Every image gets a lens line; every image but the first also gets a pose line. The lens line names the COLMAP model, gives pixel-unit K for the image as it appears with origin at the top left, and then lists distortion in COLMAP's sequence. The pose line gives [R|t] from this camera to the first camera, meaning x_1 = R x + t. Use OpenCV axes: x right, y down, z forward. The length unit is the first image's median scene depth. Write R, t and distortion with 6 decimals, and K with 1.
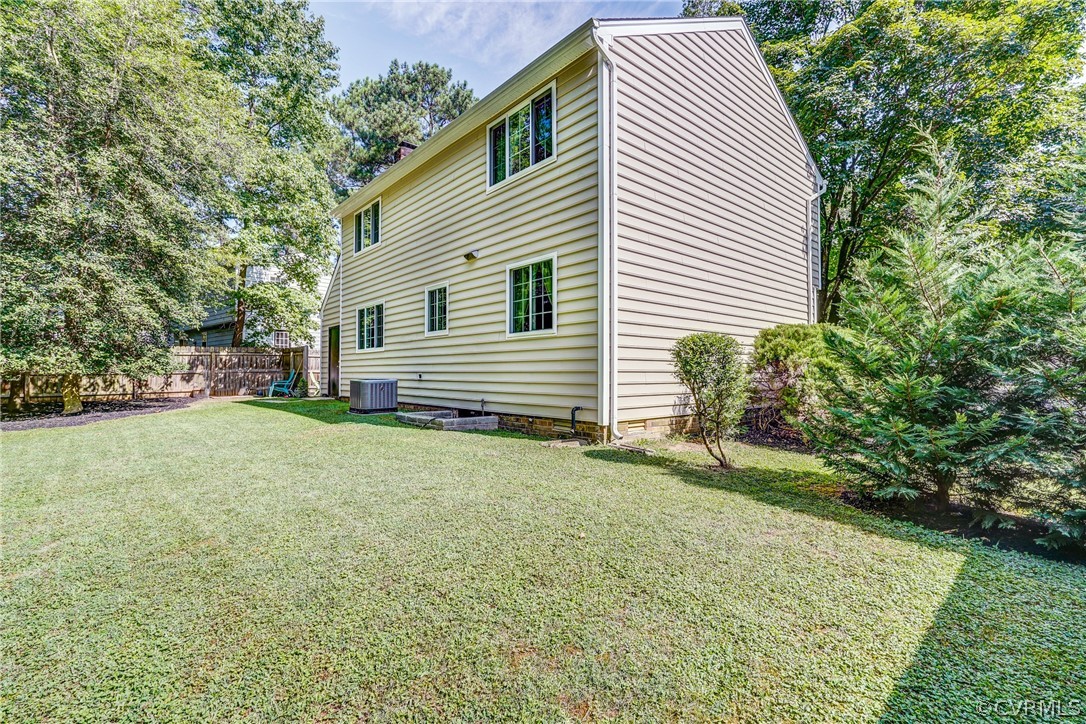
lens RADIAL K [[500.8, 0, 542.4], [0, 500.8, 358.4], [0, 0, 1]] dist [0.001201, 0.006449]
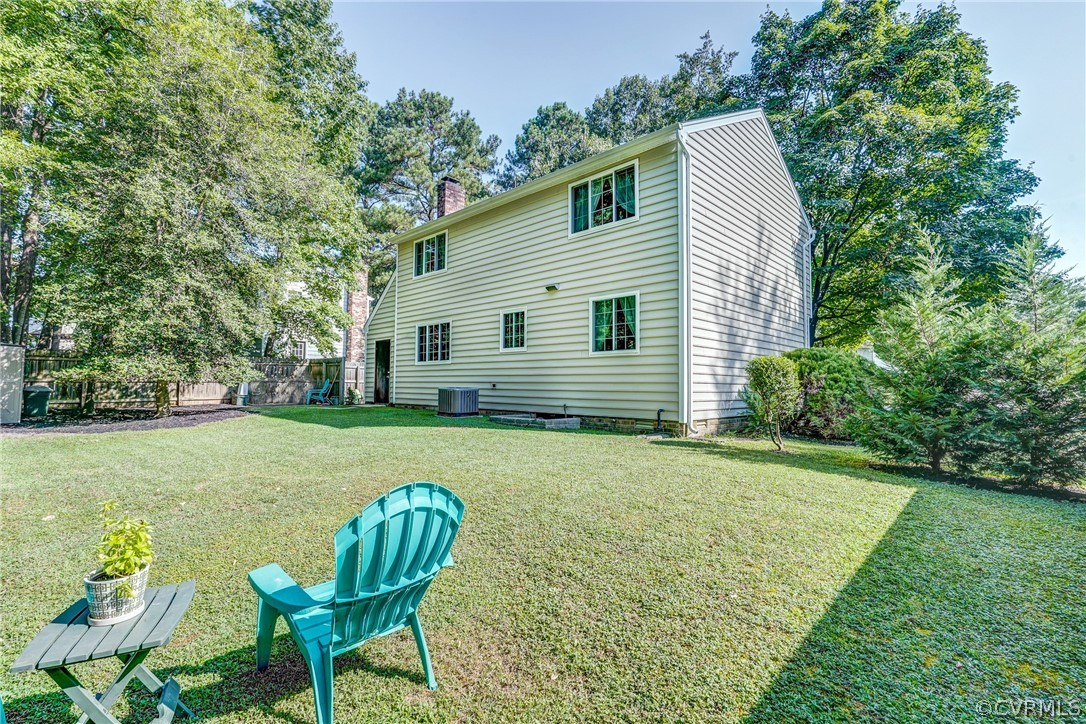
lens RADIAL K [[500.8, 0, 543.1], [0, 500.8, 359.4], [0, 0, 1]] dist [0.001201, 0.006449]
pose [[0.996114, 0.013427, 0.087039, -0.279302], [-0.011467, 0.999670, -0.022985, -0.000450], [-0.087319, 0.021897, 0.995940, -0.227798]]
